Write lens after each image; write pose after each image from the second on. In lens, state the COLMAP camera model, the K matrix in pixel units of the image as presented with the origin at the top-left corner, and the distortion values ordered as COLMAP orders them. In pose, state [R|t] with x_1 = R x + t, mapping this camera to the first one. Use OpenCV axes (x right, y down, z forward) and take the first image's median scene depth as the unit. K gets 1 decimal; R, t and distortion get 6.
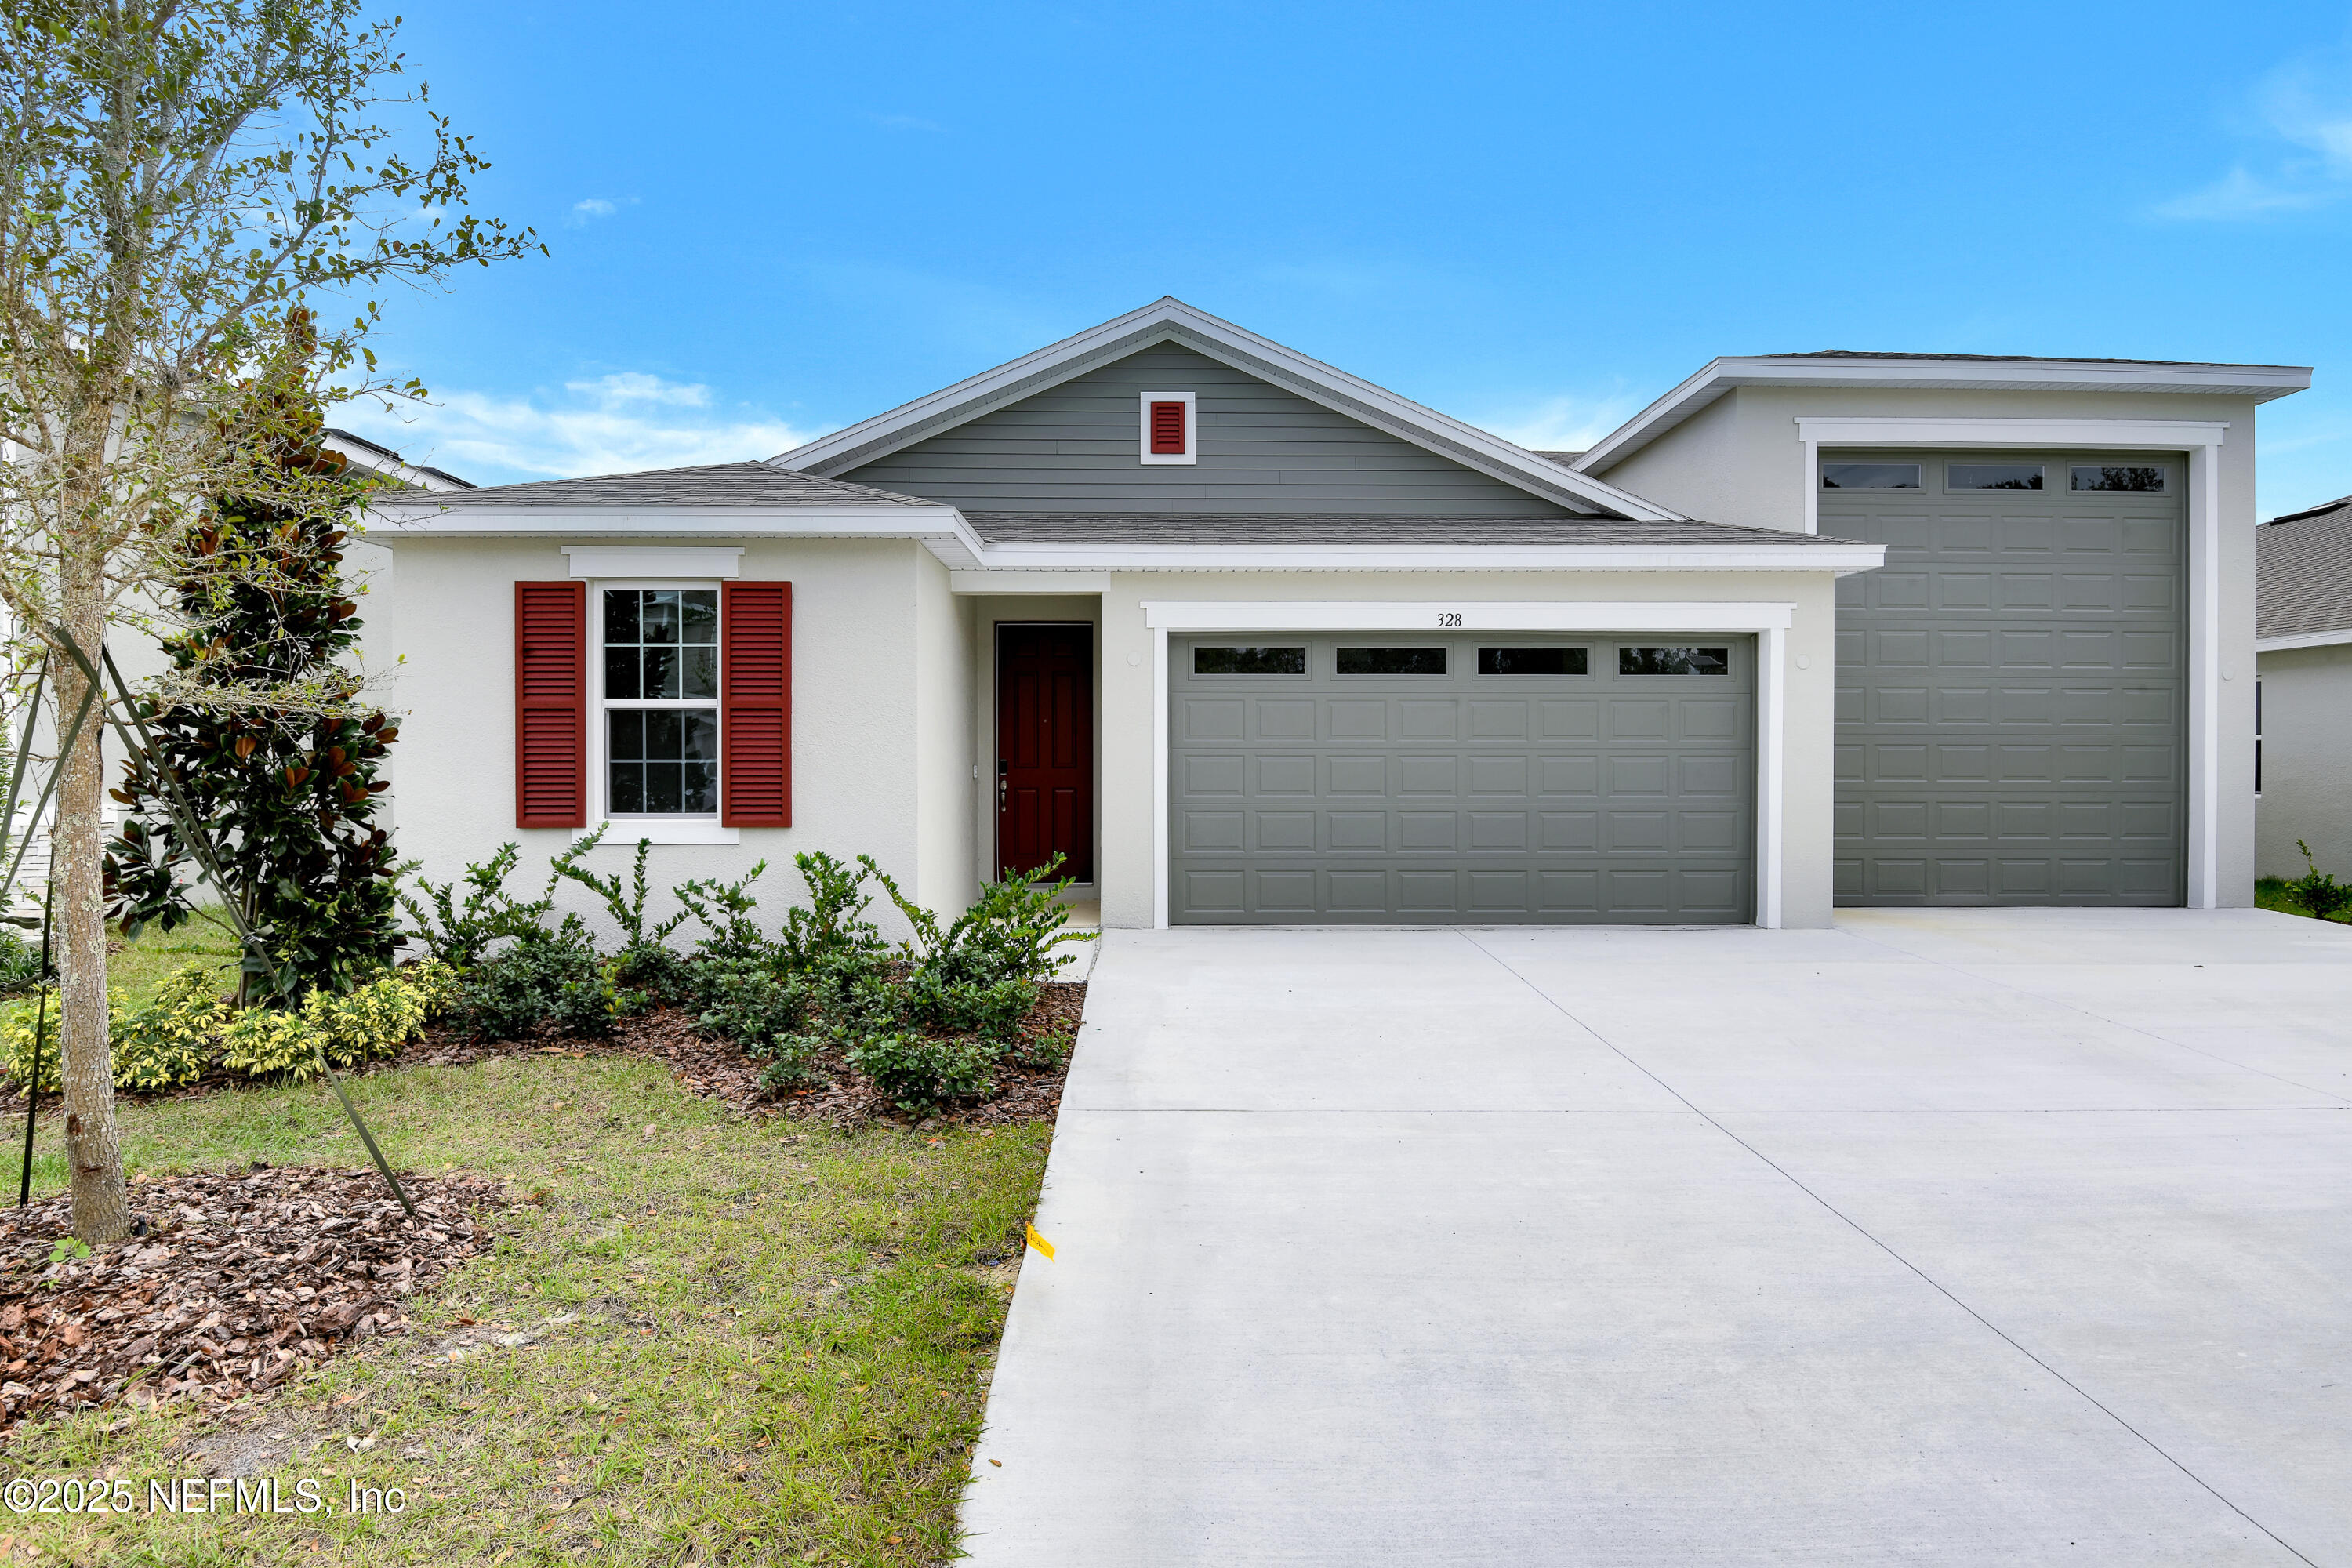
lens RADIAL K [[1354.7, 0, 1176.0], [0, 1354.7, 784.0], [0, 0, 1]] dist [0.004699, -0.028468]
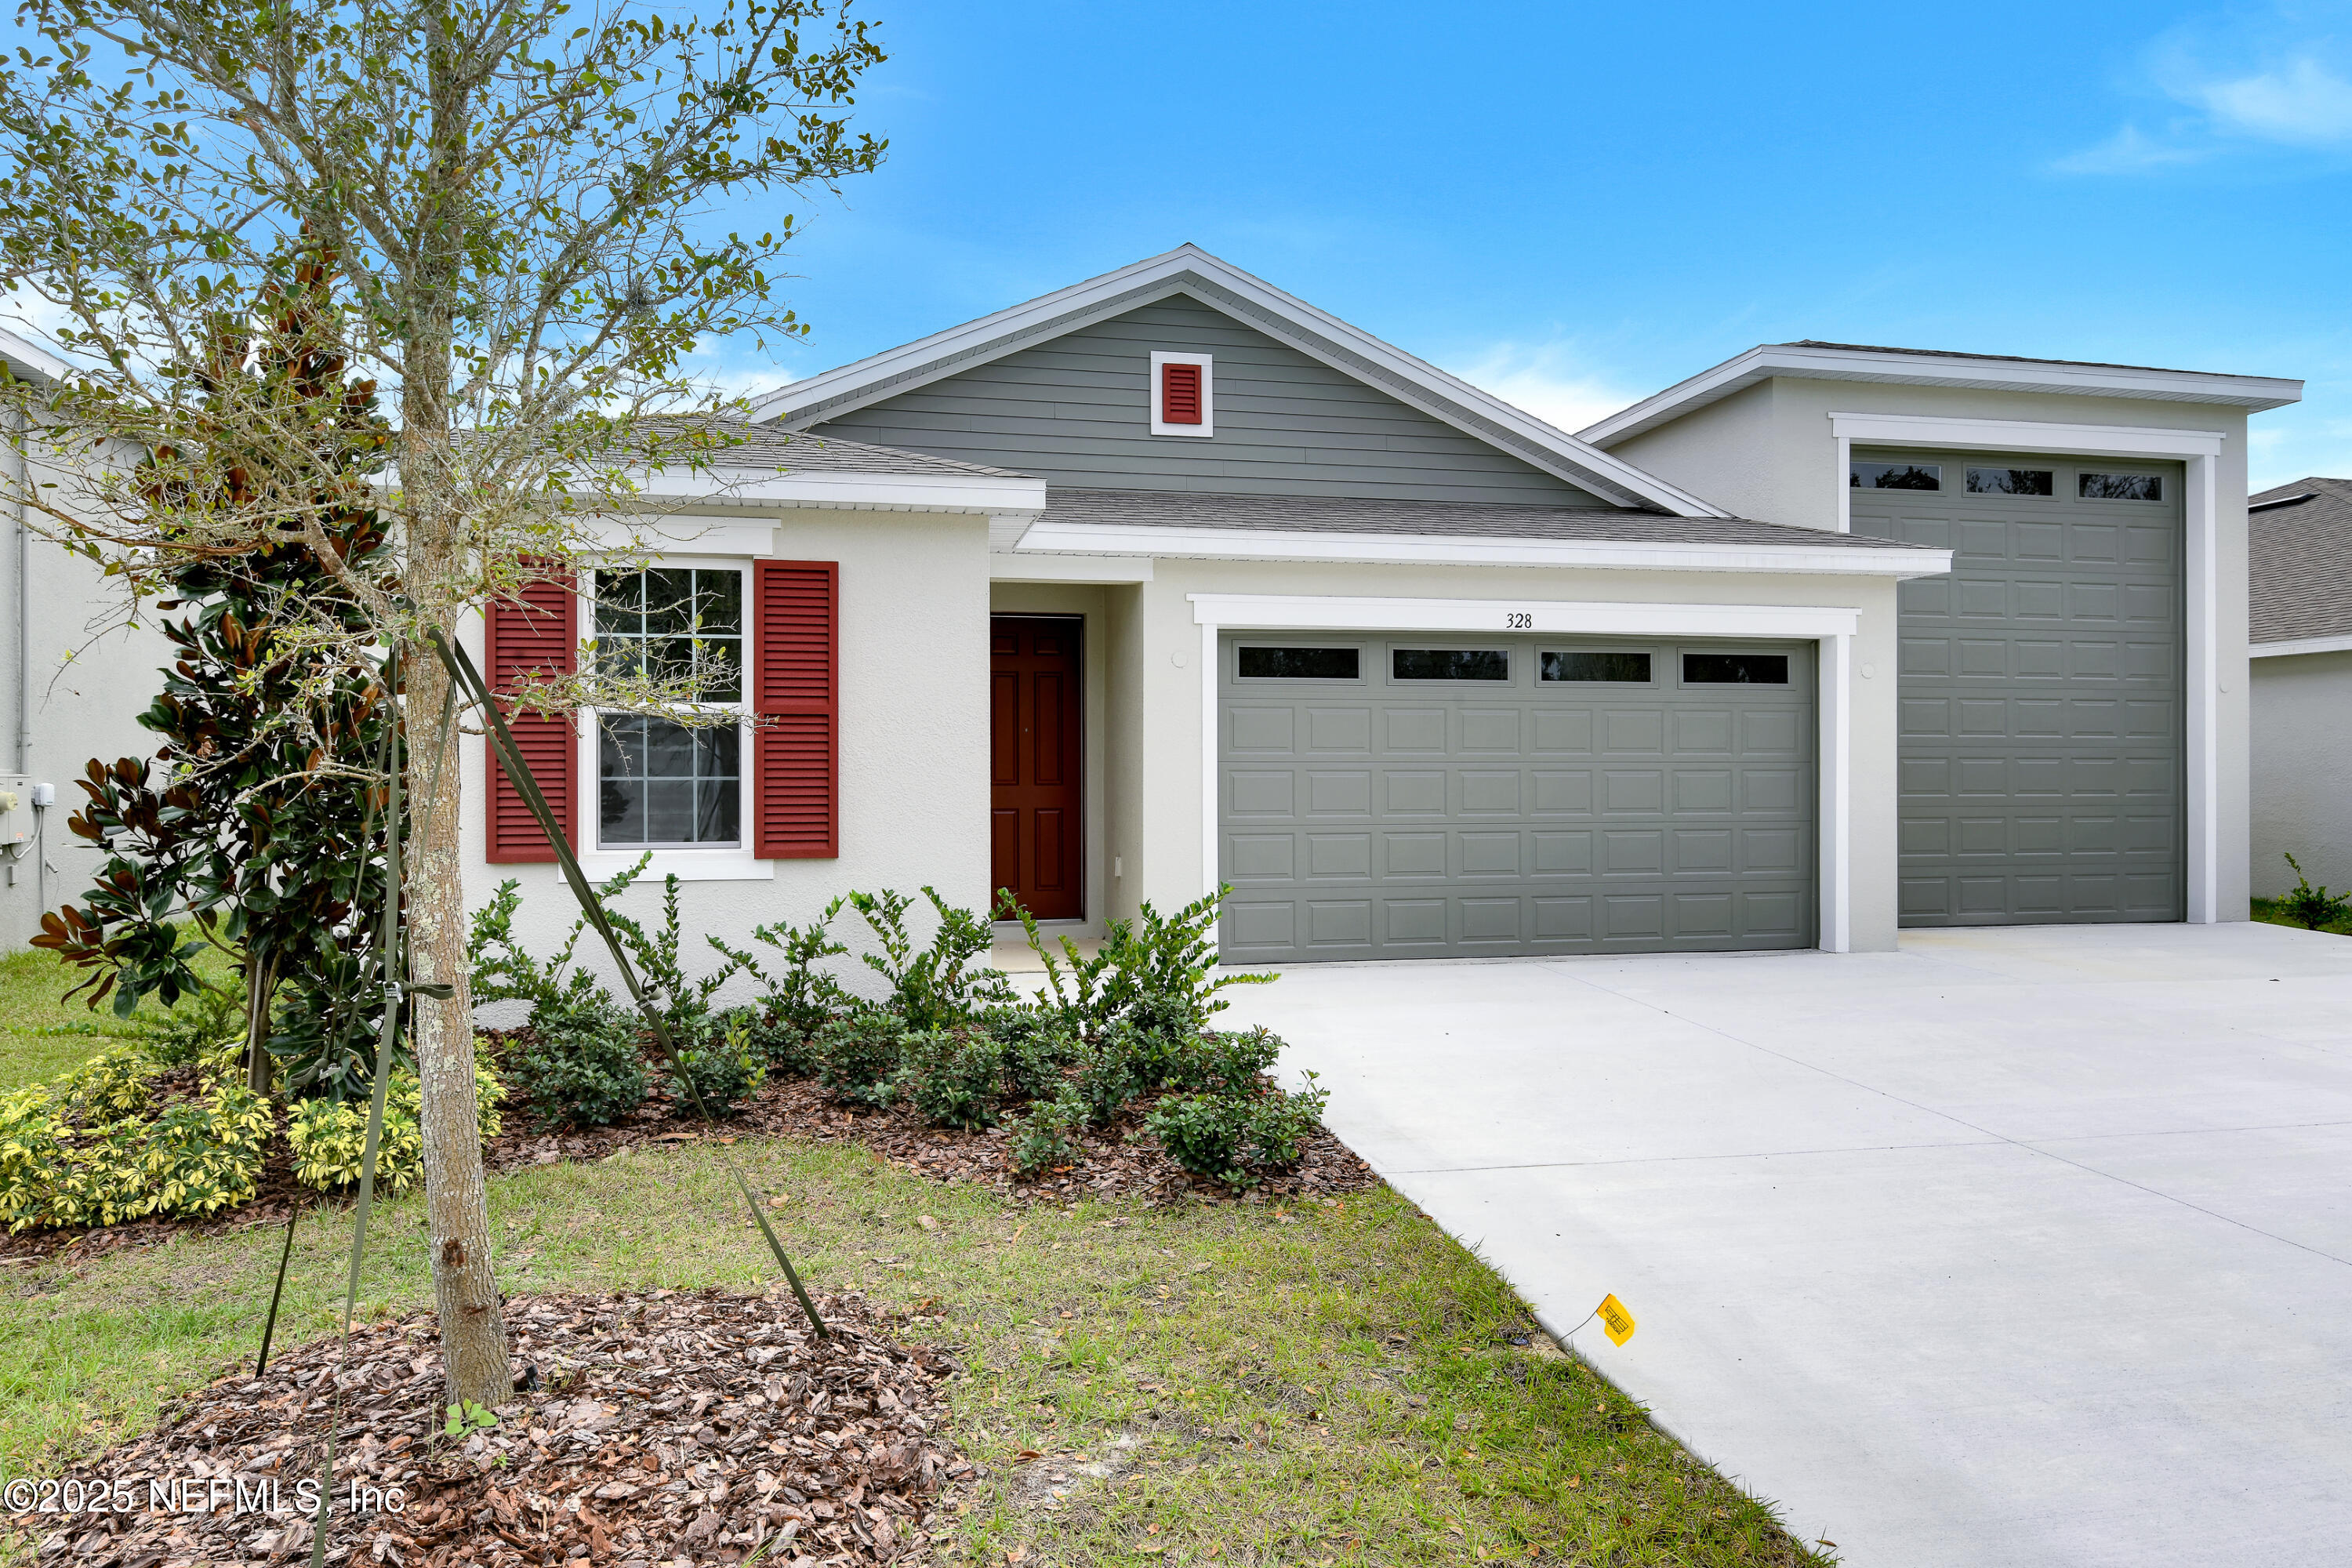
lens RADIAL K [[1581.9, 0, 1176.0], [0, 1581.9, 784.0], [0, 0, 1]] dist [0.011844, -0.018638]
pose [[0.980283, -0.003351, 0.197572, -0.230101], [0.005671, 0.999921, -0.011177, -0.001077], [-0.197519, 0.012077, 0.980225, 0.007979]]
